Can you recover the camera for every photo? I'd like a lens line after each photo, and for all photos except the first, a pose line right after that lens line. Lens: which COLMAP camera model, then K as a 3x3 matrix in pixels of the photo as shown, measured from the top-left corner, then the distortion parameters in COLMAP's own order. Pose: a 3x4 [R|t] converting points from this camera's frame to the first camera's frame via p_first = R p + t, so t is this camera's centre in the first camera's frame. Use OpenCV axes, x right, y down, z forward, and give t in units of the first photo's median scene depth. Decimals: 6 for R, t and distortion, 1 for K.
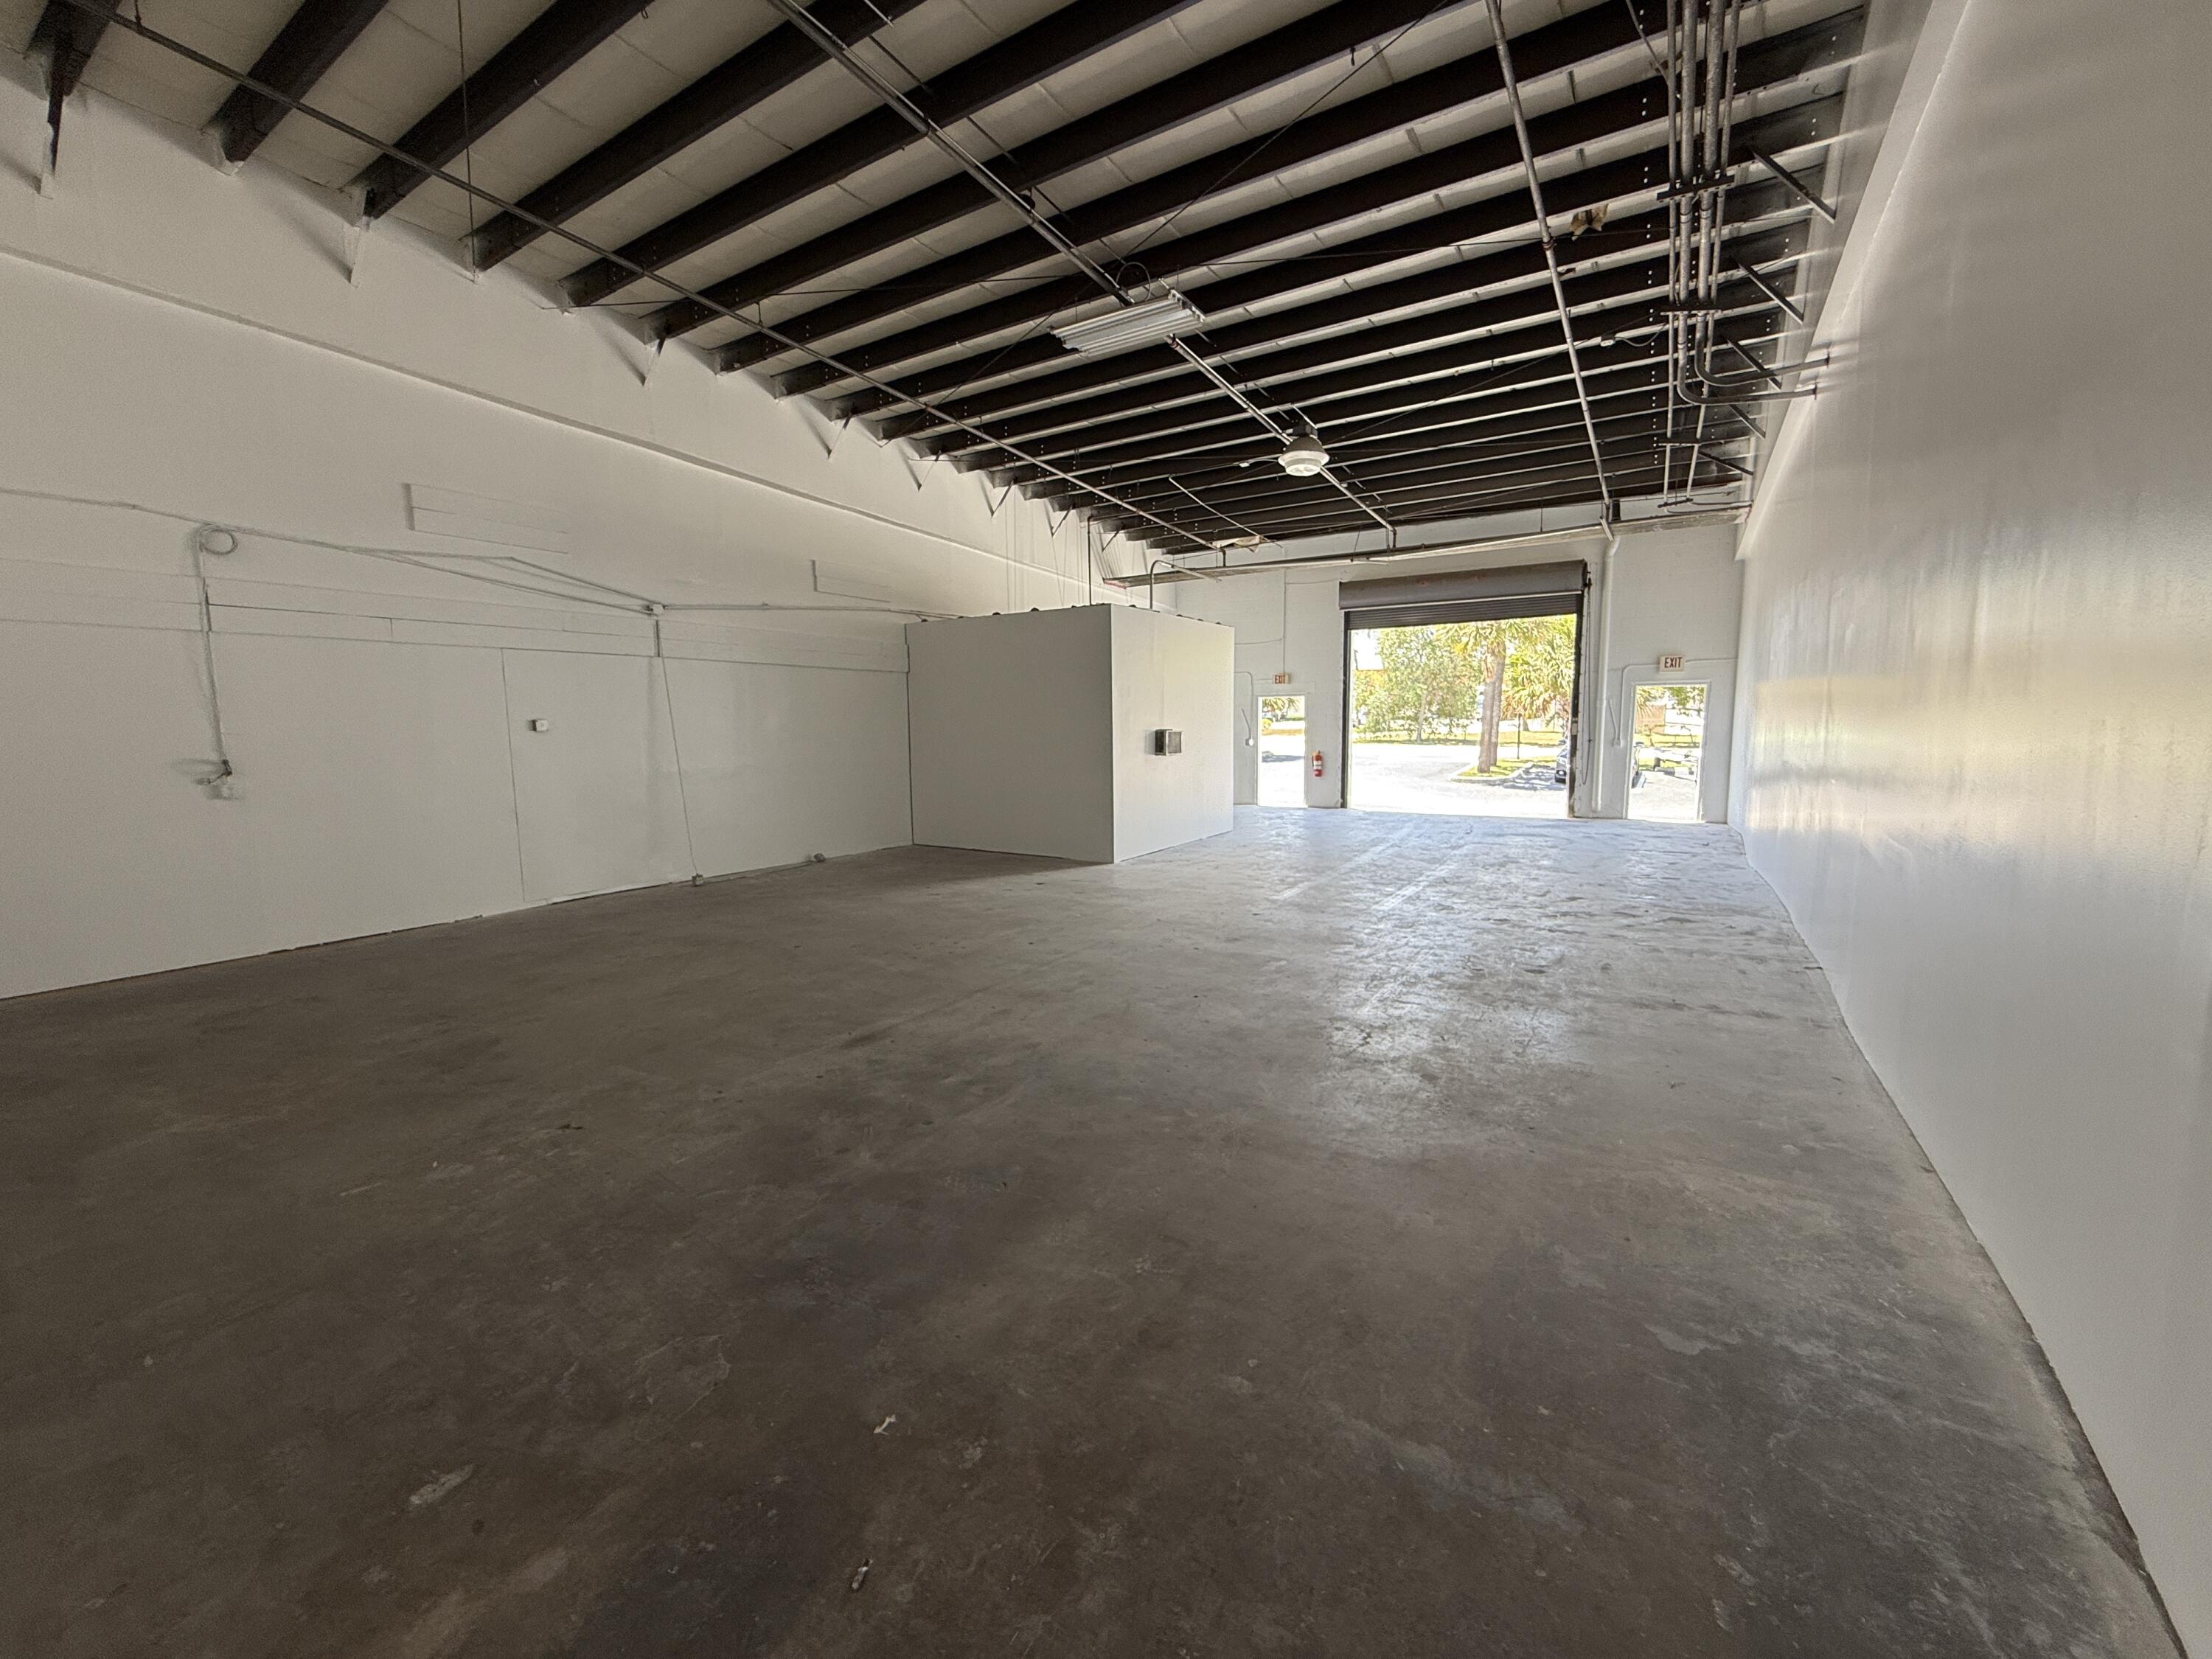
lens RADIAL K [[887.0, 0, 1097.8], [0, 887.0, 815.7], [0, 0, 1]] dist [0.000883, 0.000188]
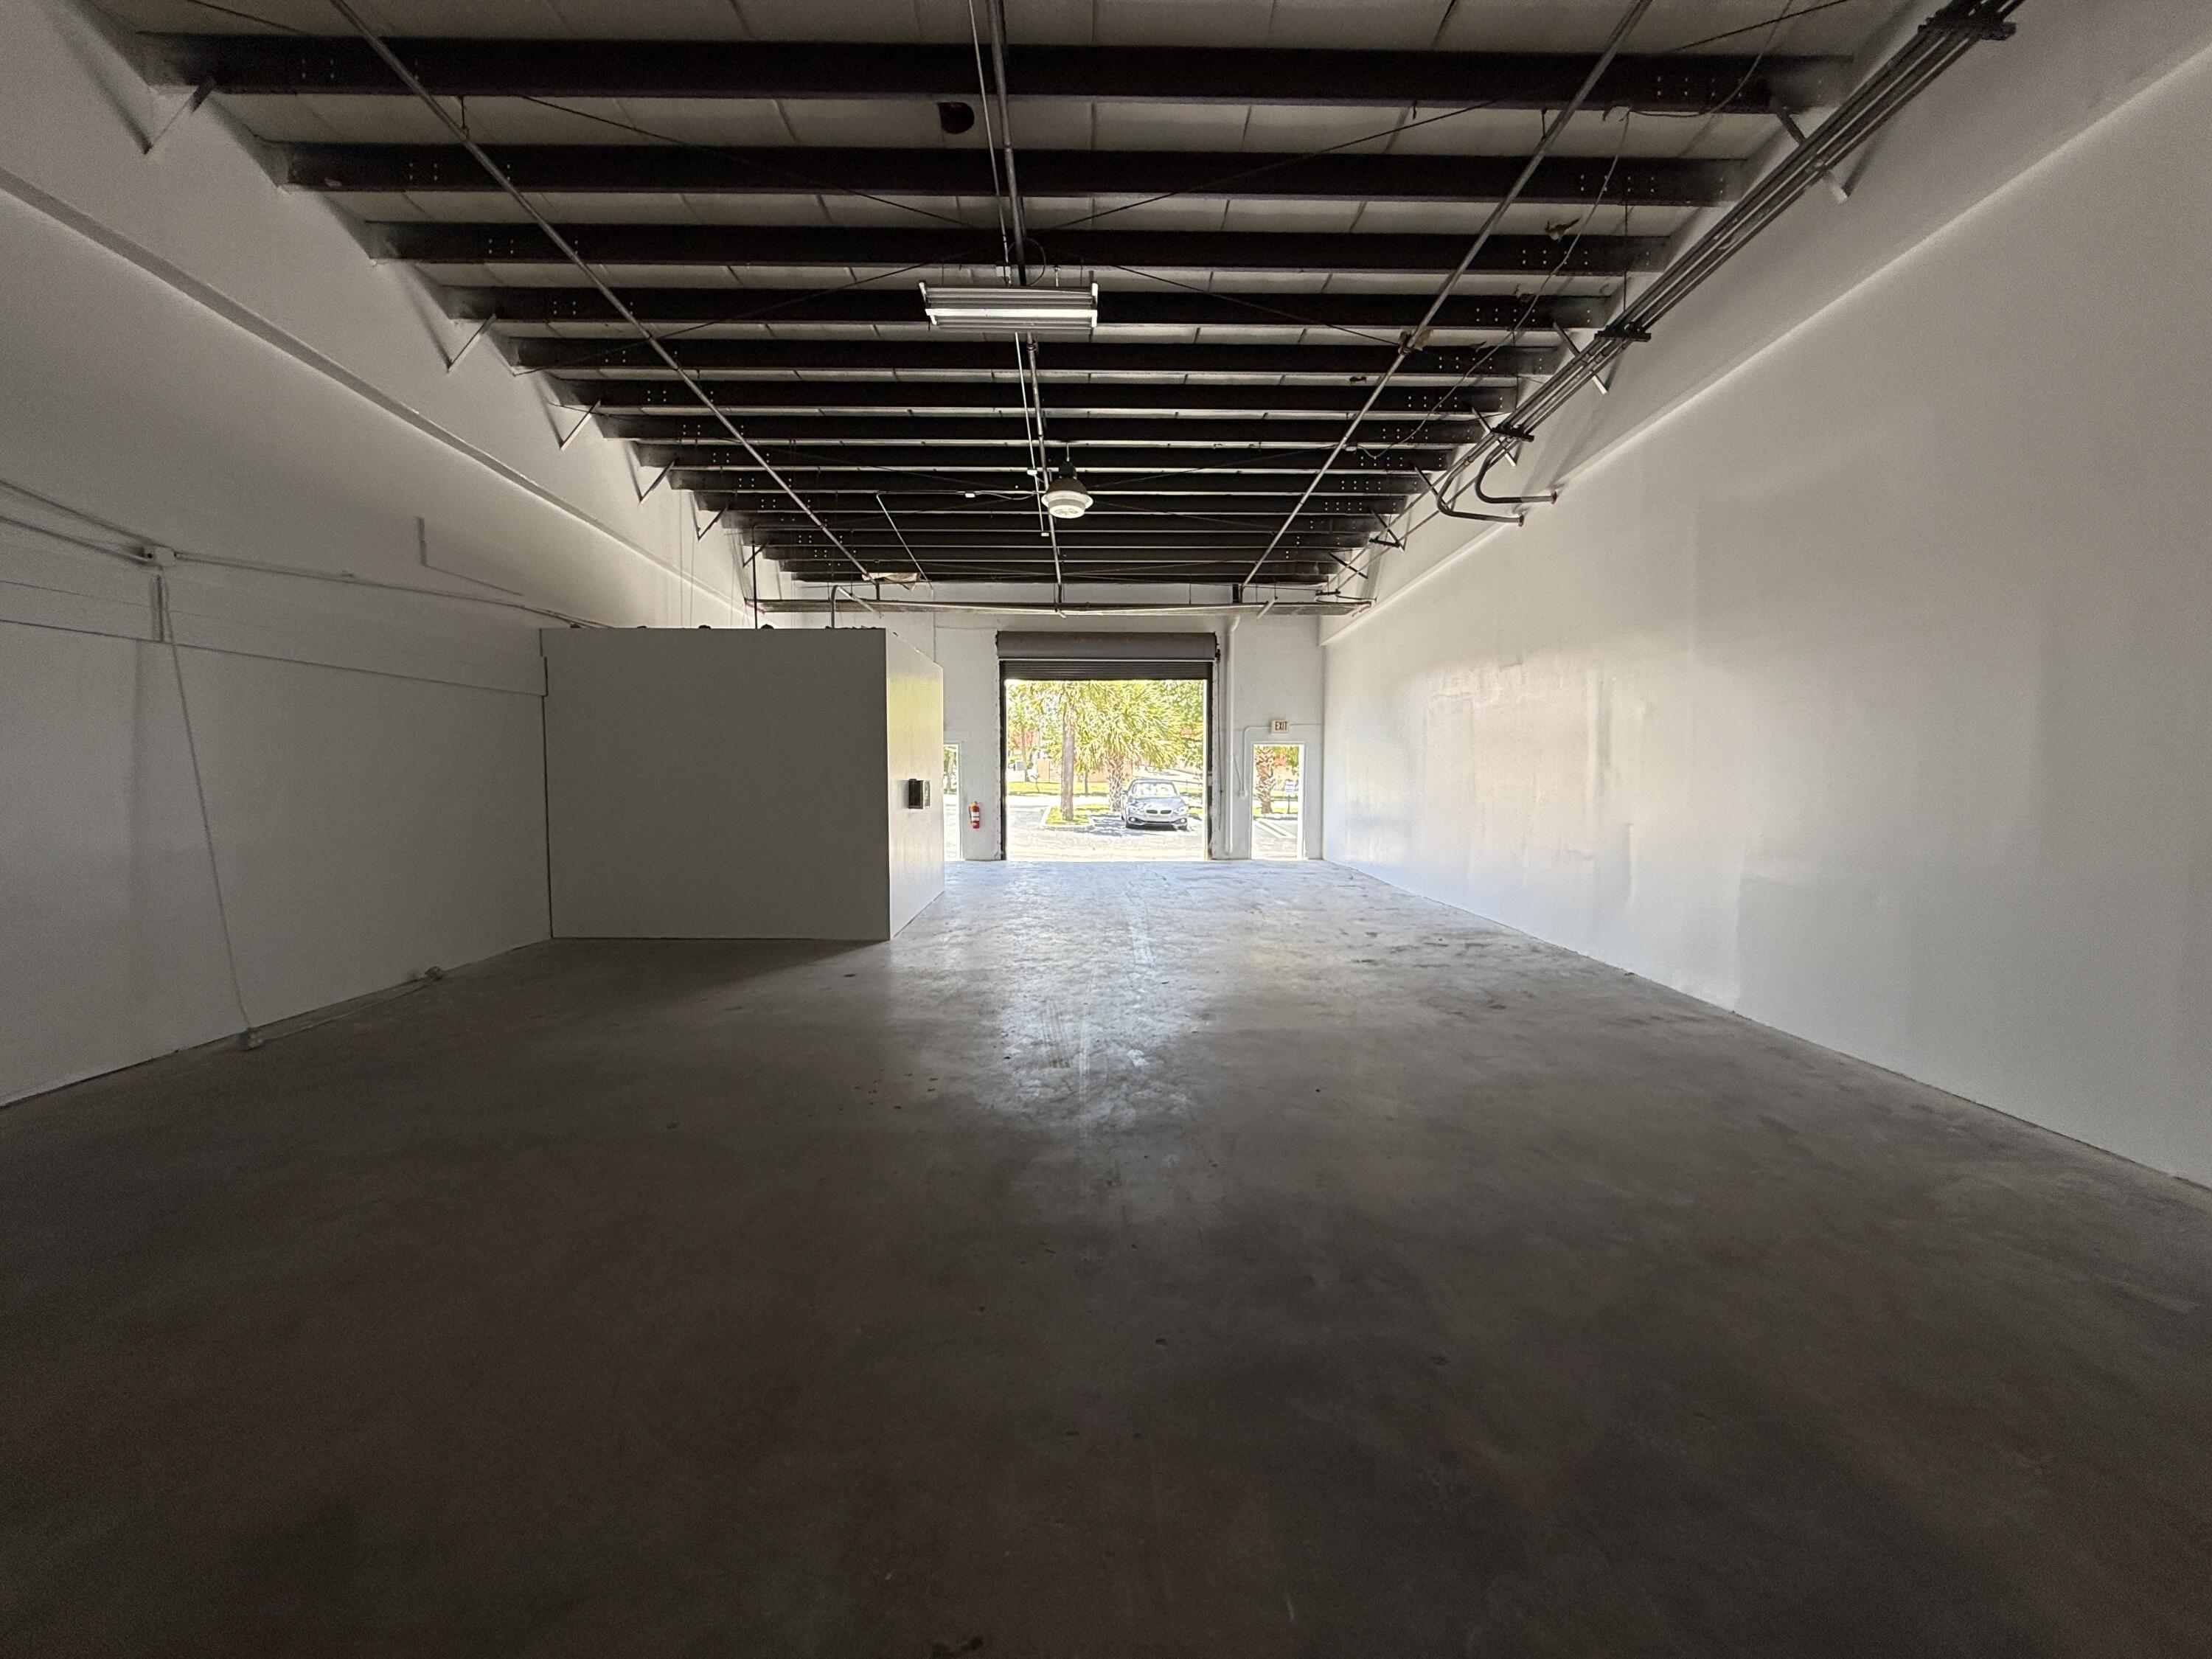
lens RADIAL K [[887.0, 0, 1101.5], [0, 887.0, 818.1], [0, 0, 1]] dist [0.000883, 0.000188]
pose [[0.833588, -0.017758, 0.552102, -0.272799], [0.046837, 0.998156, -0.038613, -0.018633], [-0.550398, 0.058046, 0.832882, 0.195484]]
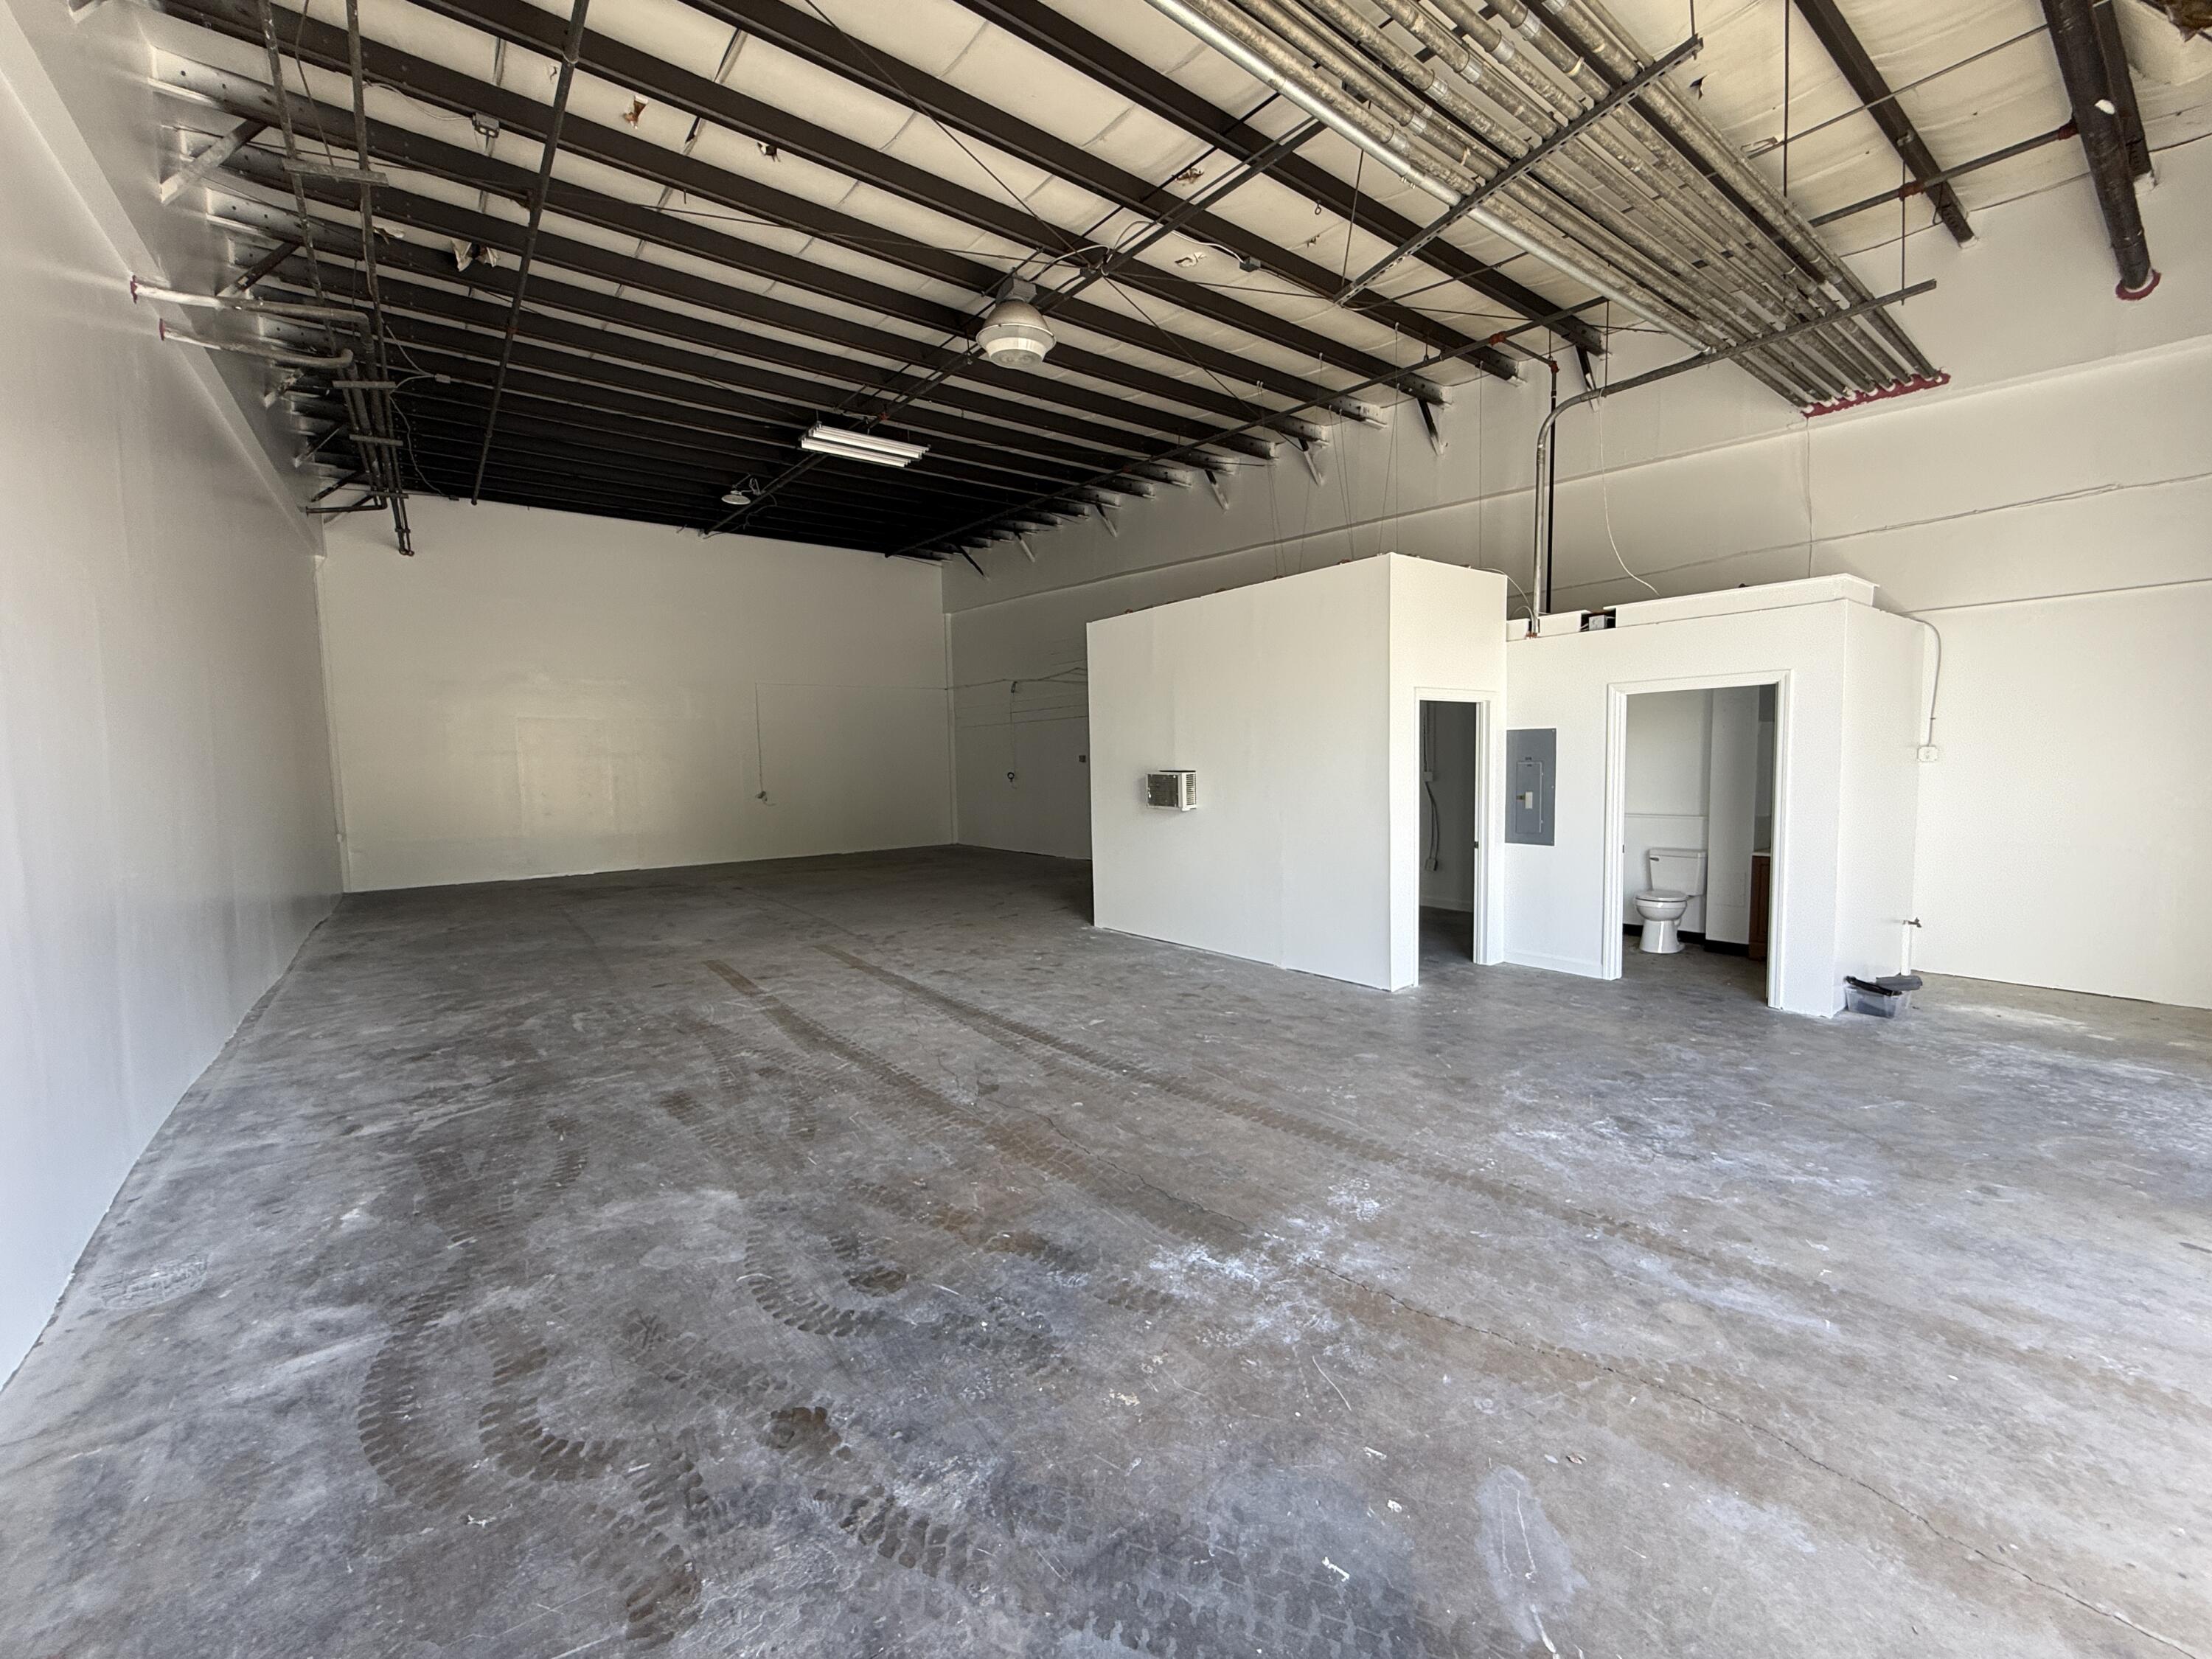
lens RADIAL K [[887.0, 0, 1098.4], [0, 887.0, 828.7], [0, 0, 1]] dist [0.000883, 0.000188]
pose [[-0.340611, 0.070881, -0.937529, 0.798621], [-0.093066, 0.989715, 0.108638, -0.124209], [0.935587, 0.124255, -0.330511, 1.268344]]
